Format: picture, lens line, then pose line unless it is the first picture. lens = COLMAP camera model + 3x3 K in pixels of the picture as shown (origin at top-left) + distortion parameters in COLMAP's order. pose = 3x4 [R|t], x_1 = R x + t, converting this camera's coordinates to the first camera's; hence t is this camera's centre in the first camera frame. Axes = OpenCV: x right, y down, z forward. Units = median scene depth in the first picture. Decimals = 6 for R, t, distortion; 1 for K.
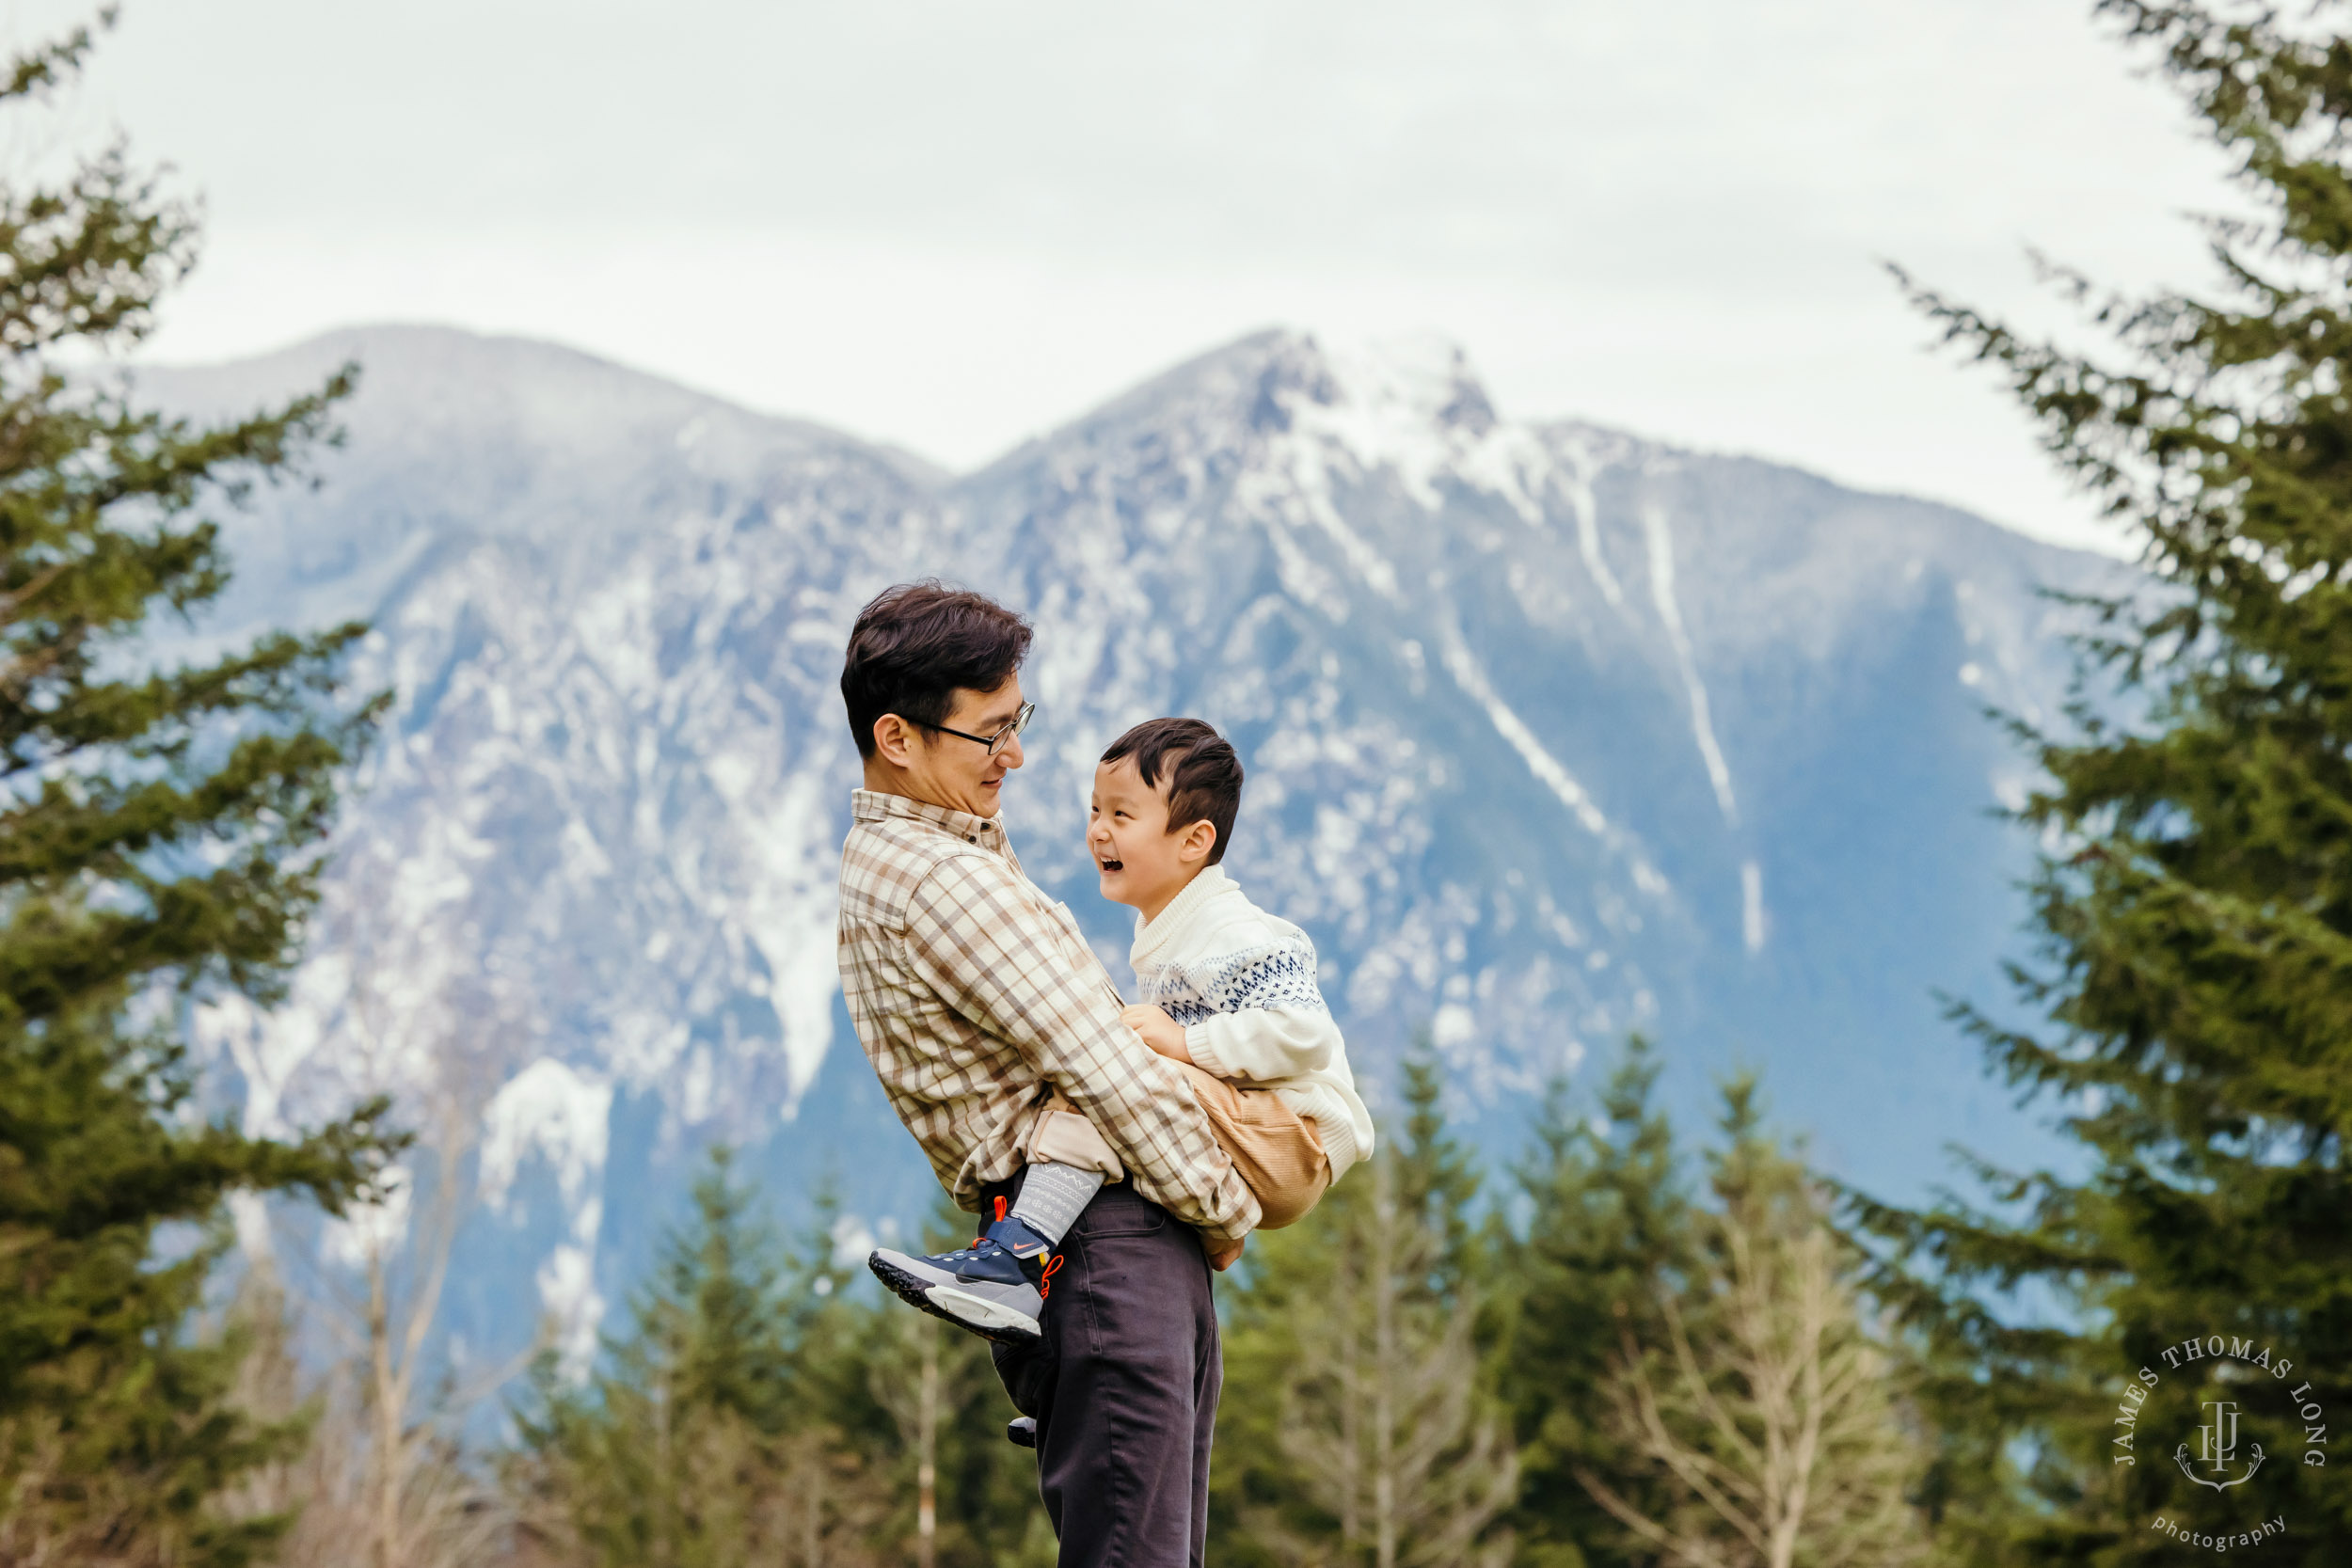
lens RADIAL K [[9322.4, 0, 1277.1], [0, 9322.4, 798.9], [0, 0, 1]] dist [0.766615, 0.000000]
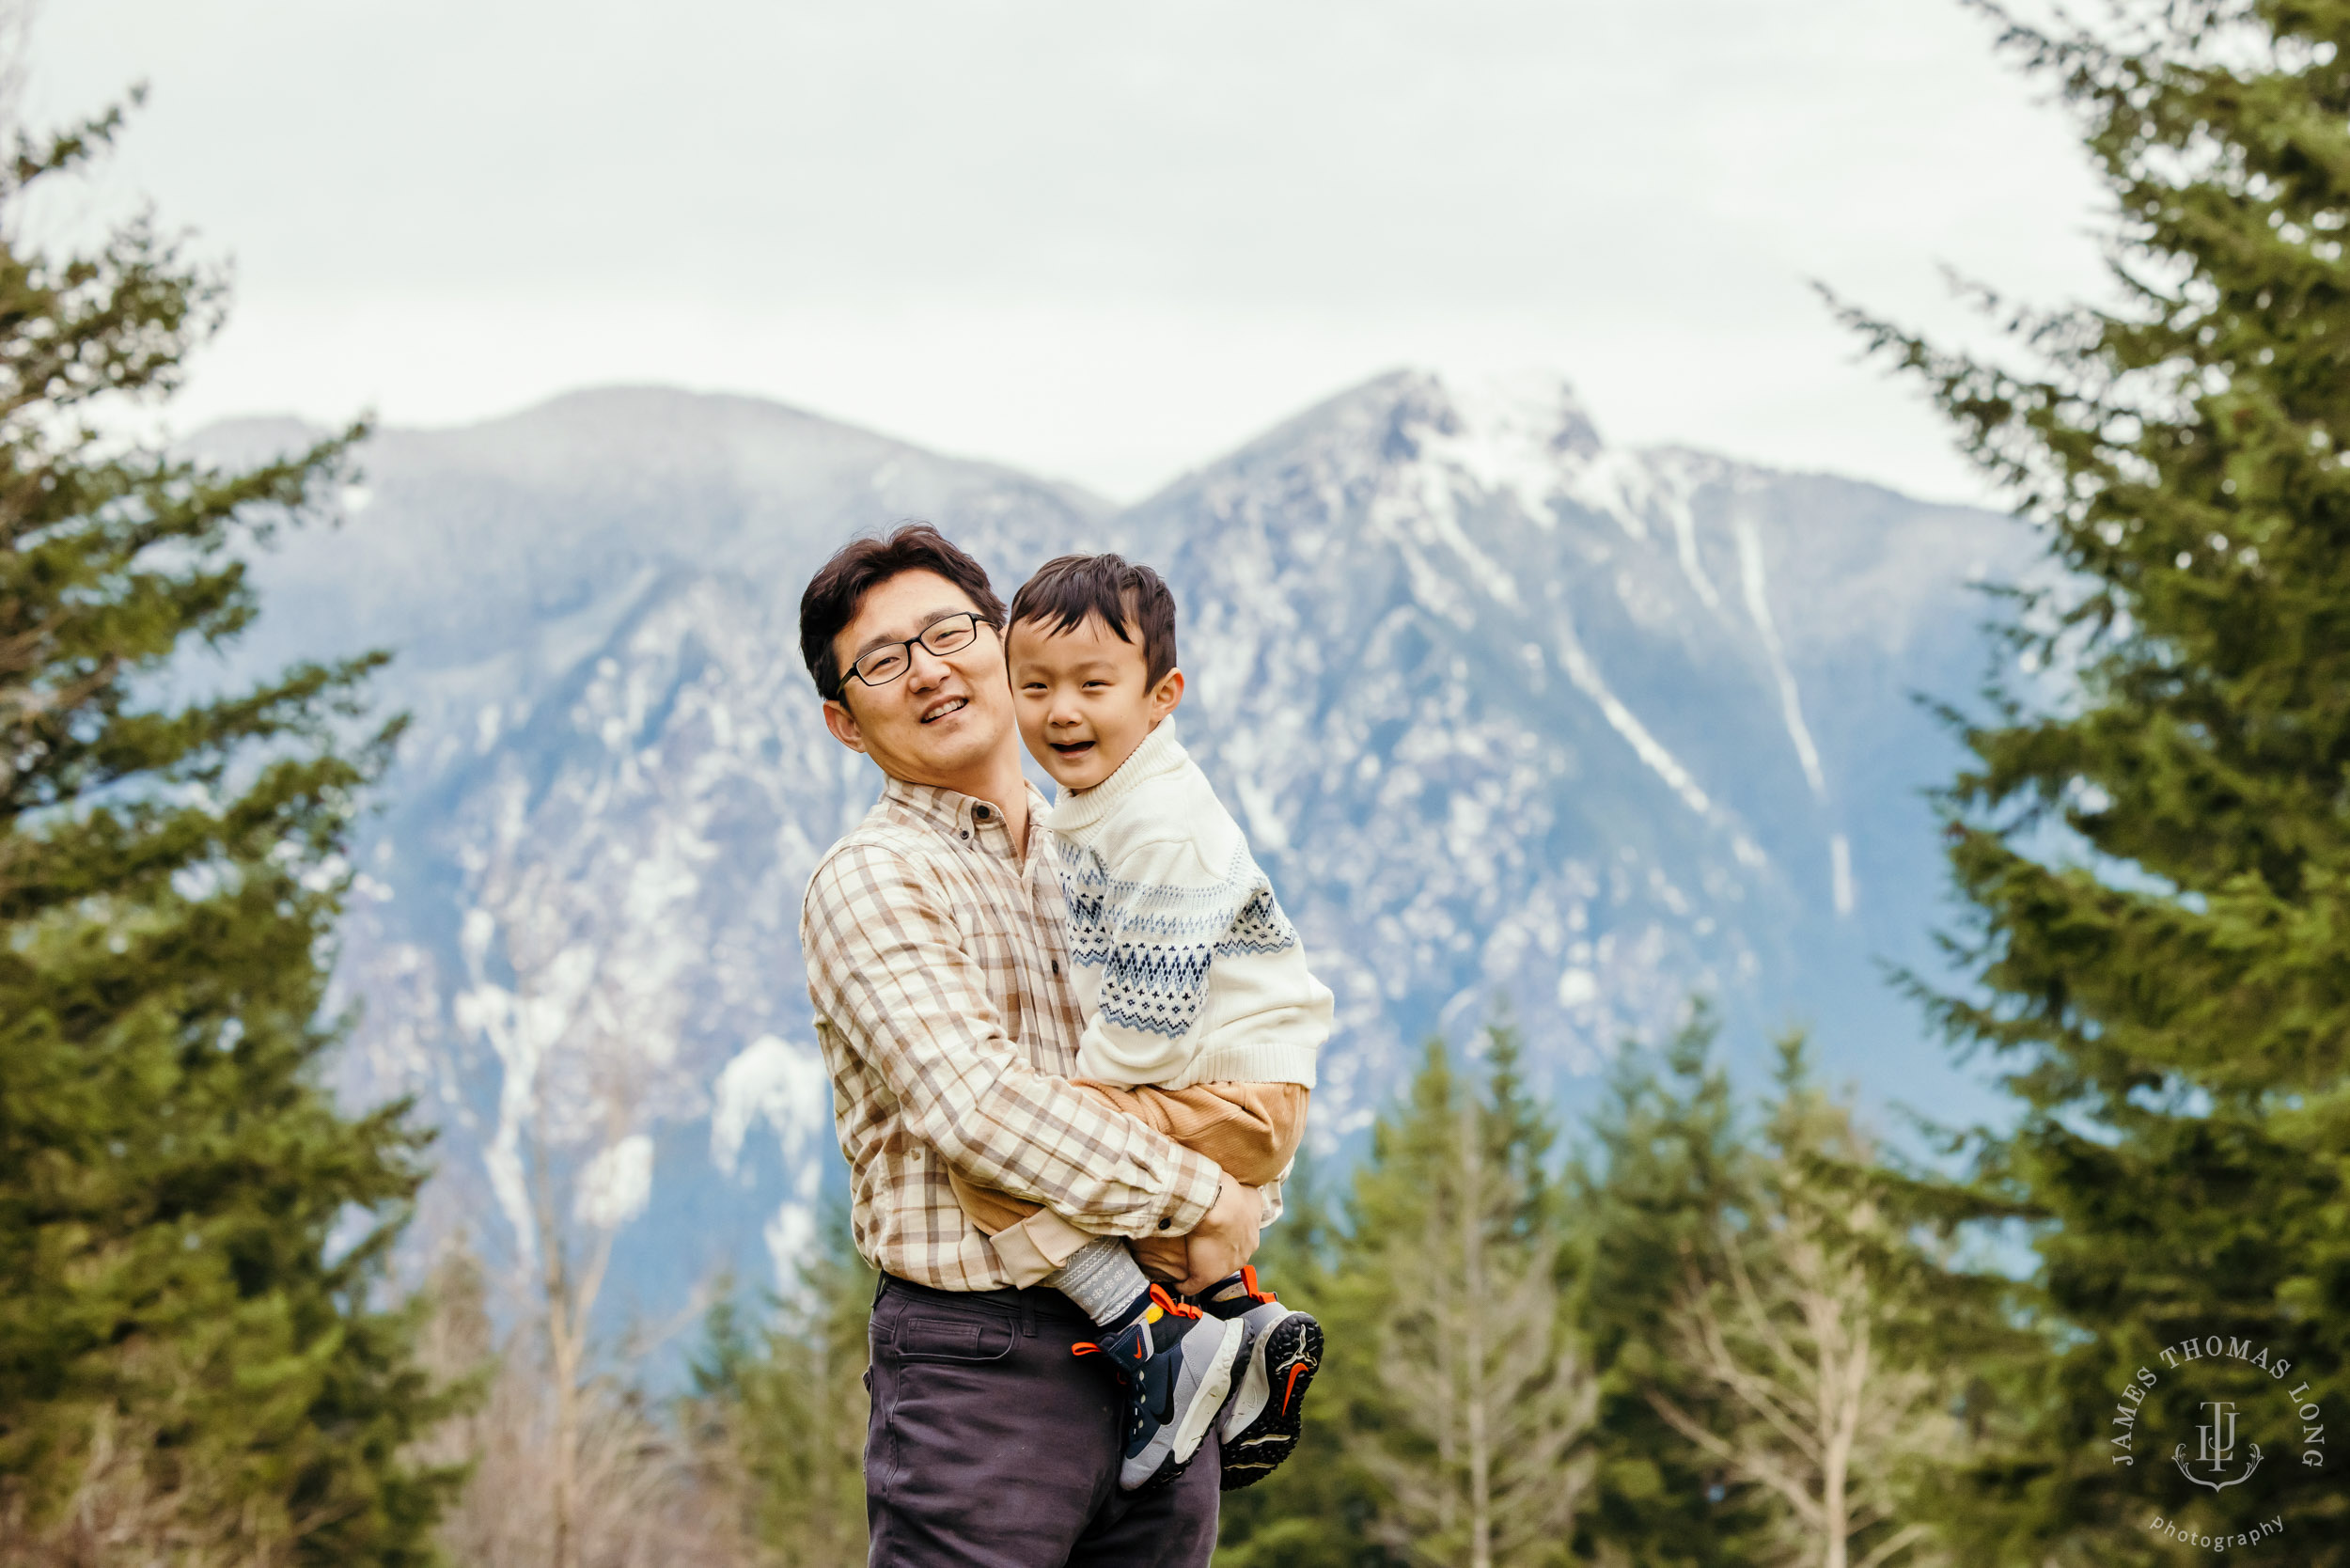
lens RADIAL K [[9206.3, 0, 1183.9], [0, 9206.3, 662.9], [0, 0, 1]] dist [0.386730, 0.000000]
pose [[0.999625, -0.023987, 0.013222, -0.035334], [0.024182, 0.999598, -0.014781, 0.000491], [-0.012862, 0.015095, 0.999803, -0.087941]]
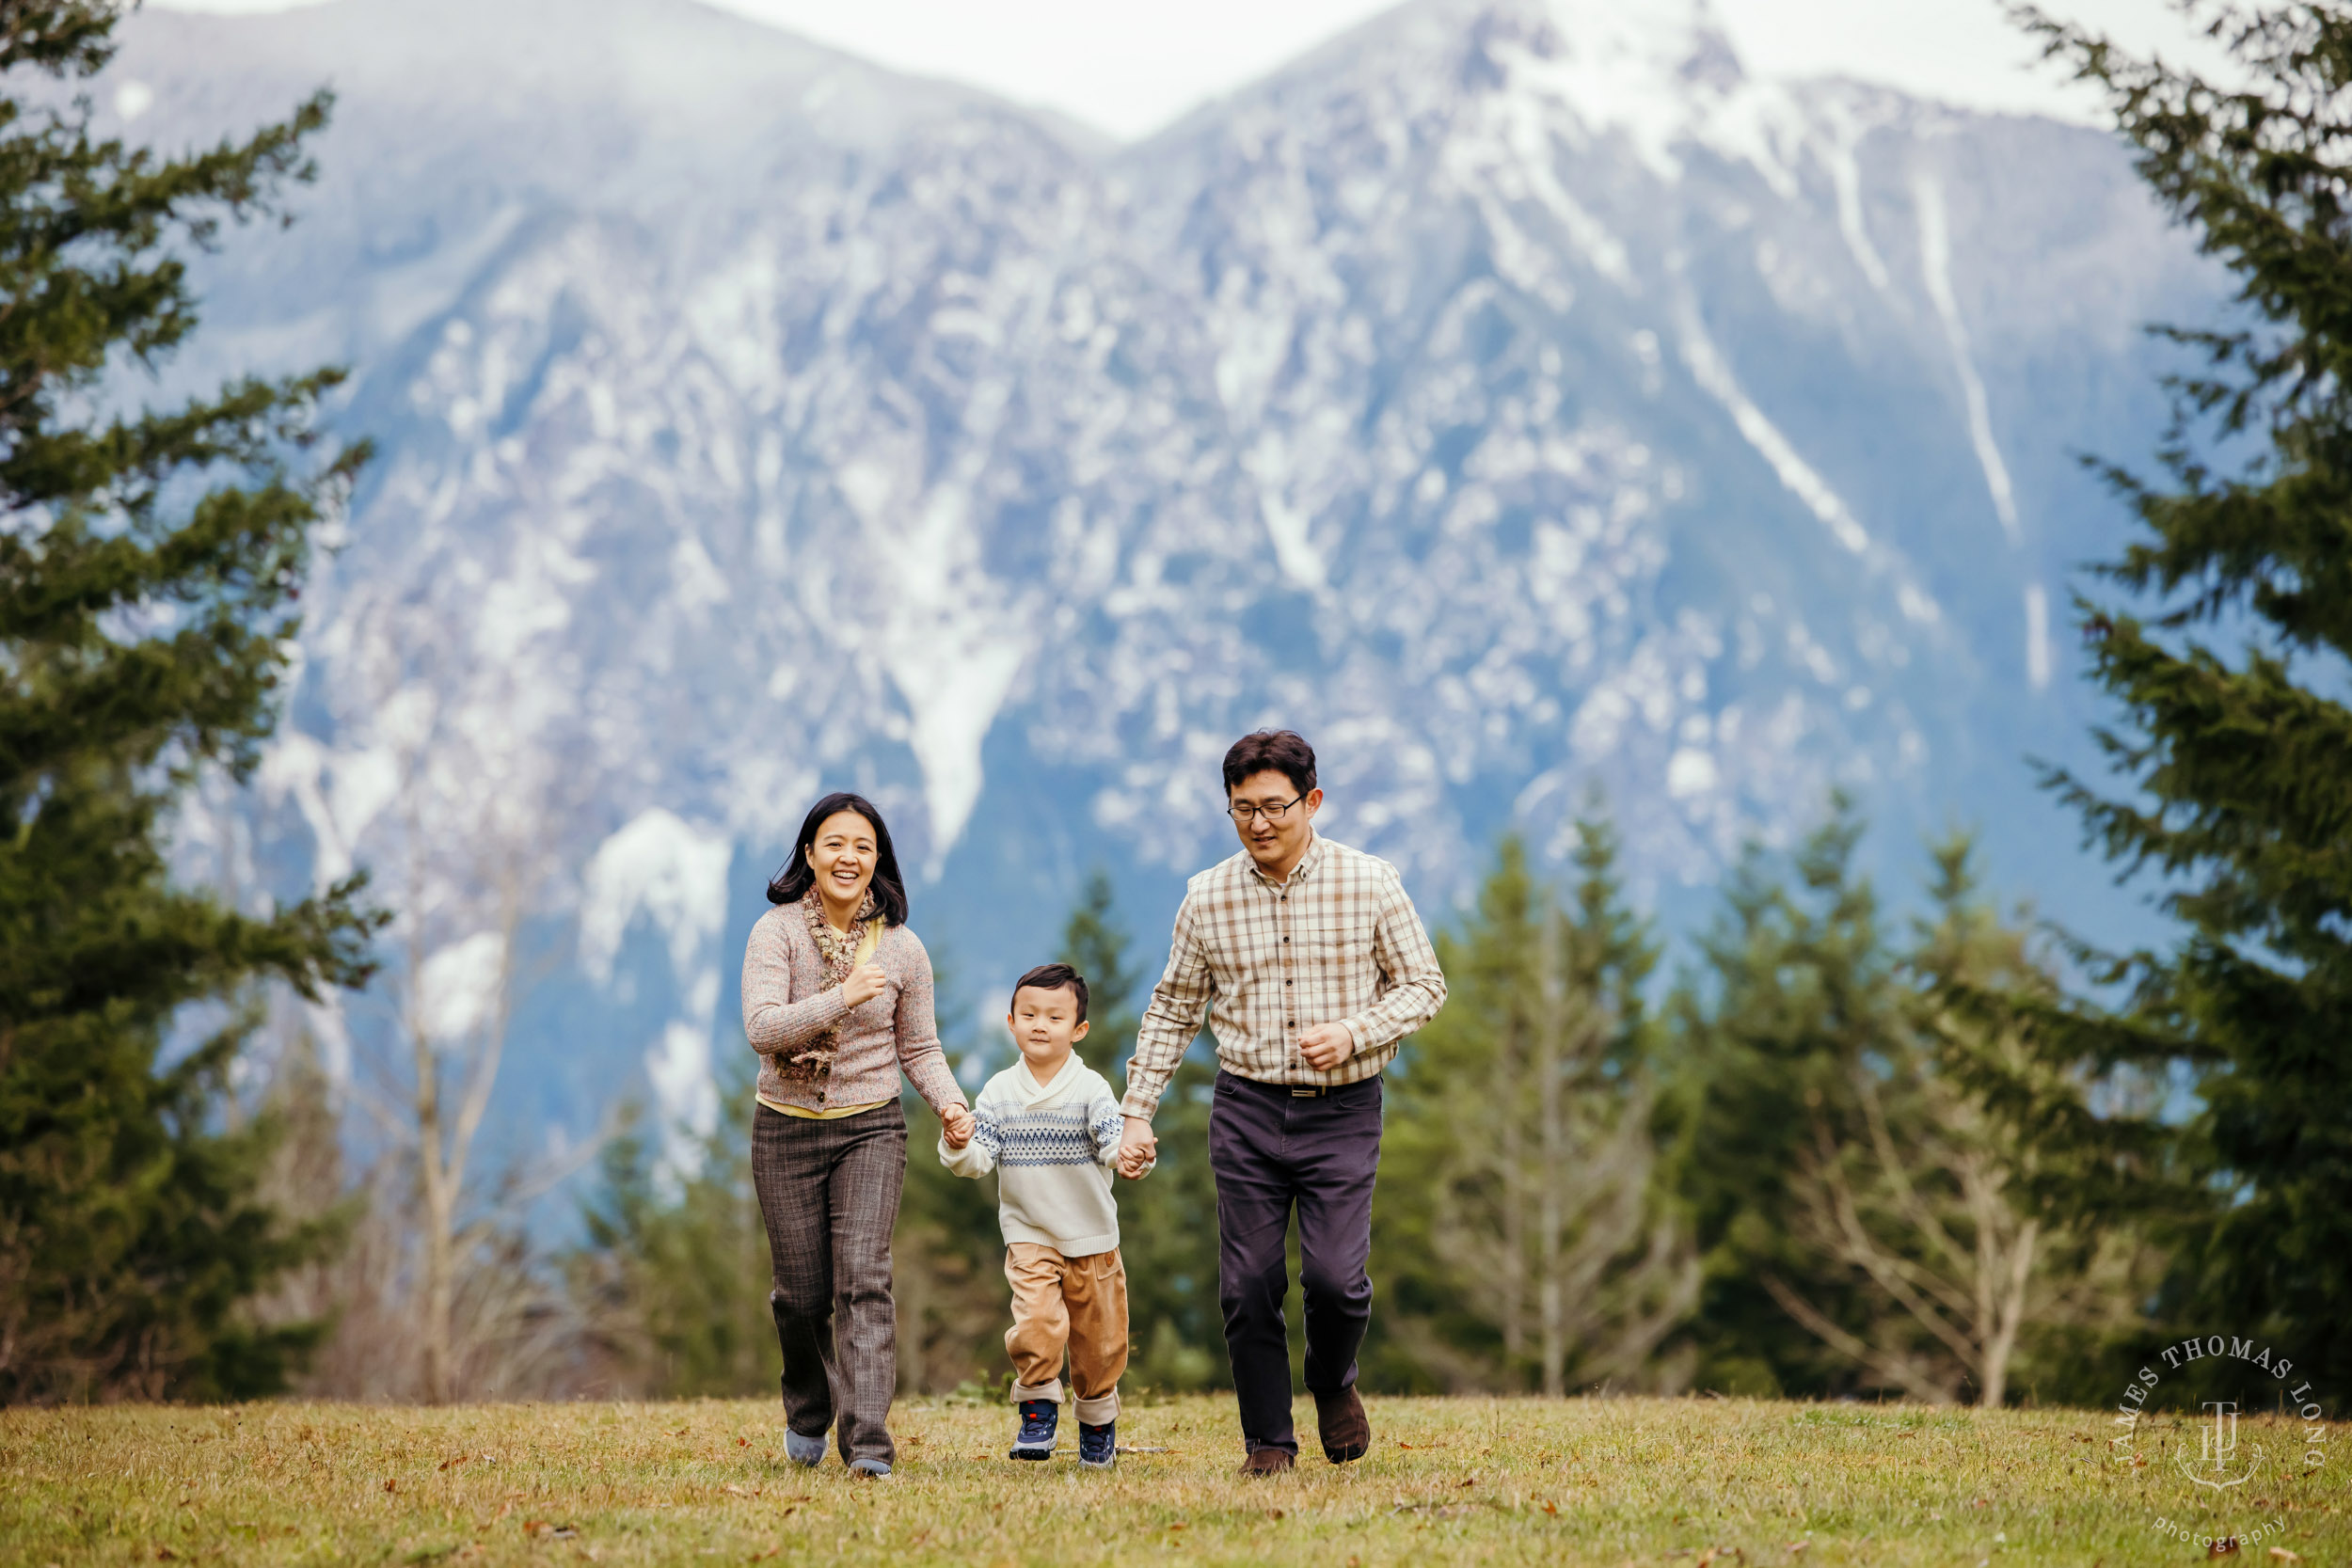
lens RADIAL K [[9322.4, 0, 1153.6], [0, 9322.4, 783.4], [0, 0, 1]] dist [0.766615, 0.000000]
pose [[1.000000, -0.000188, -0.000892, -0.025847], [0.000206, 0.999790, 0.020510, 0.006152], [0.000888, -0.020510, 0.999789, 0.105800]]
